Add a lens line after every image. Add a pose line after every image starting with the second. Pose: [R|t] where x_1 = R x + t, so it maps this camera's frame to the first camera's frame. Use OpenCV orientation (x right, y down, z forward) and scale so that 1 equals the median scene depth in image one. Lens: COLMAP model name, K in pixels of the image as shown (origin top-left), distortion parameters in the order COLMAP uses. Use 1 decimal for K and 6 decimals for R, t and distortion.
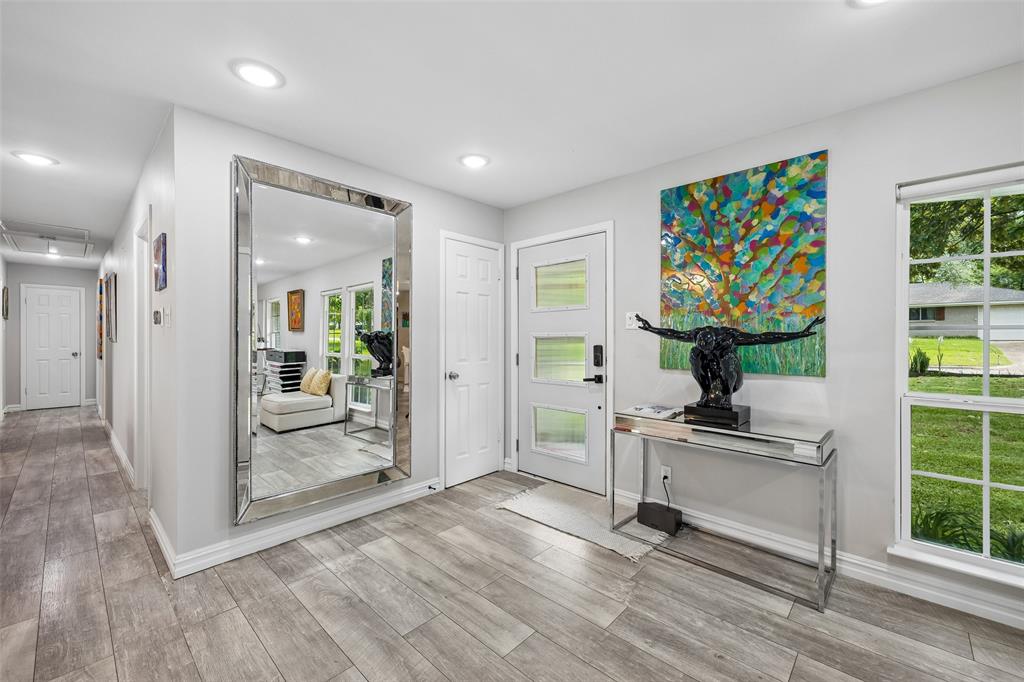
lens RADIAL K [[410.4, 0, 512.0], [0, 410.4, 341.0], [0, 0, 1]] dist [0.009862, -0.000168]
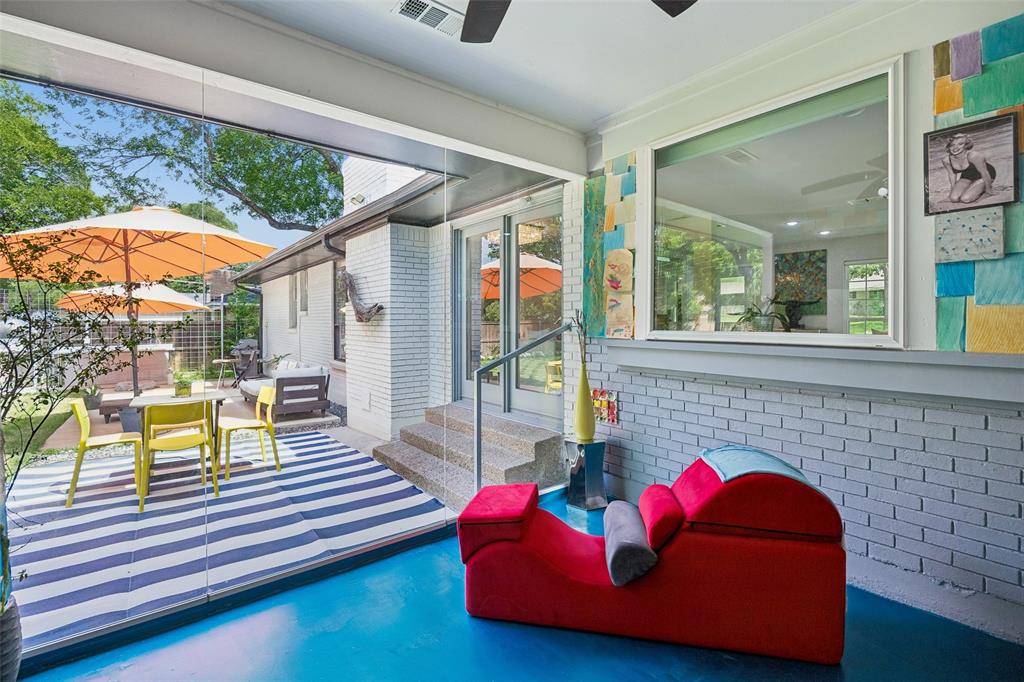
lens RADIAL K [[461.0, 0, 509.6], [0, 461.0, 327.8], [0, 0, 1]] dist [0.000845, 0.000065]
pose [[0.986769, -0.005421, -0.162042, -1.097875], [0.007089, 0.999928, 0.009720, 0.126526], [0.161978, -0.010740, 0.986736, -2.882263]]
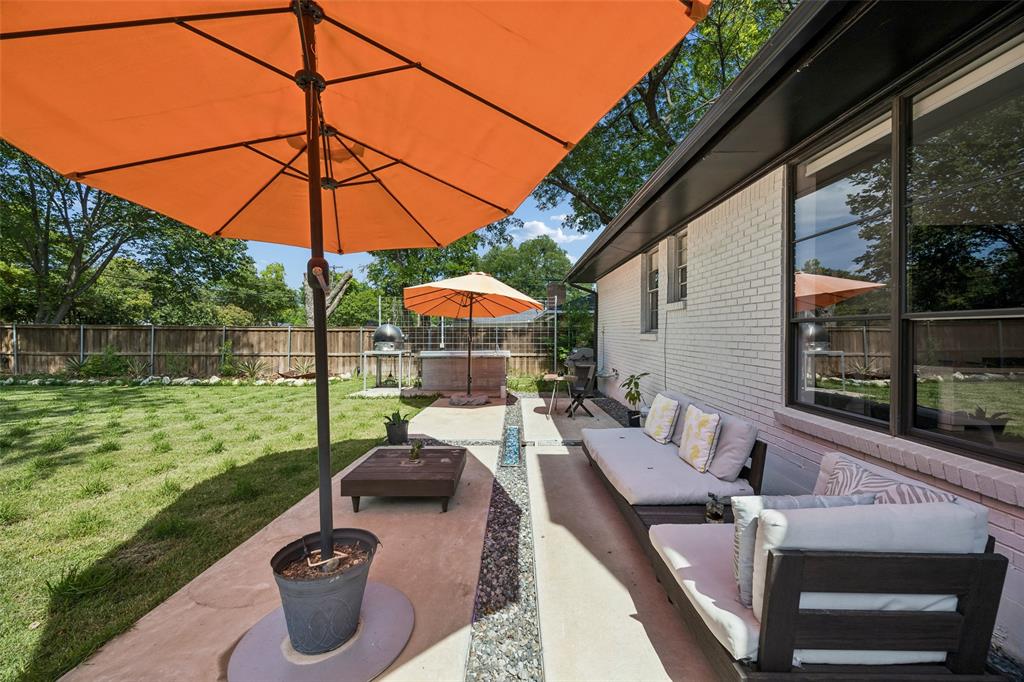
lens RADIAL K [[391.0, 0, 510.7], [0, 391.0, 337.2], [0, 0, 1]] dist [0.000646, 0.000028]
pose [[0.670528, 0.004914, -0.741868, -2.603691], [-0.003334, 0.999988, 0.003611, 0.176211], [0.741877, 0.000053, 0.670536, -1.161918]]
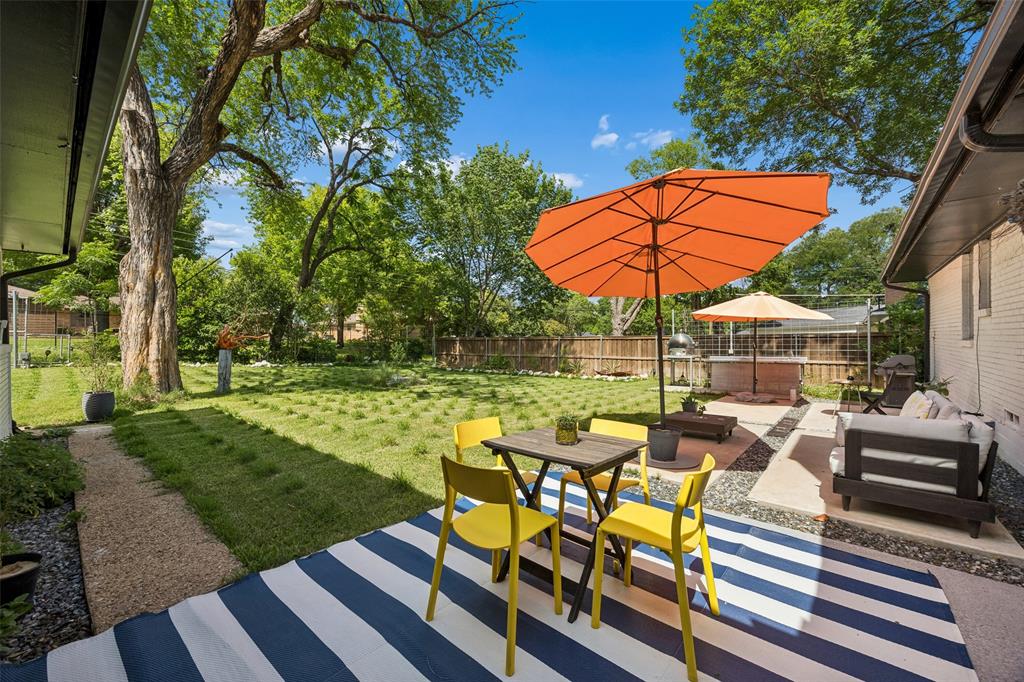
lens RADIAL K [[395.6, 0, 512.0], [0, 395.6, 341.0], [0, 0, 1]] dist [0.000213, 0.000088]
pose [[0.035852, -0.003501, -0.999351, -1.631679], [0.004824, 0.999983, -0.003330, 0.161566], [0.999345, -0.004702, 0.035868, -1.649363]]
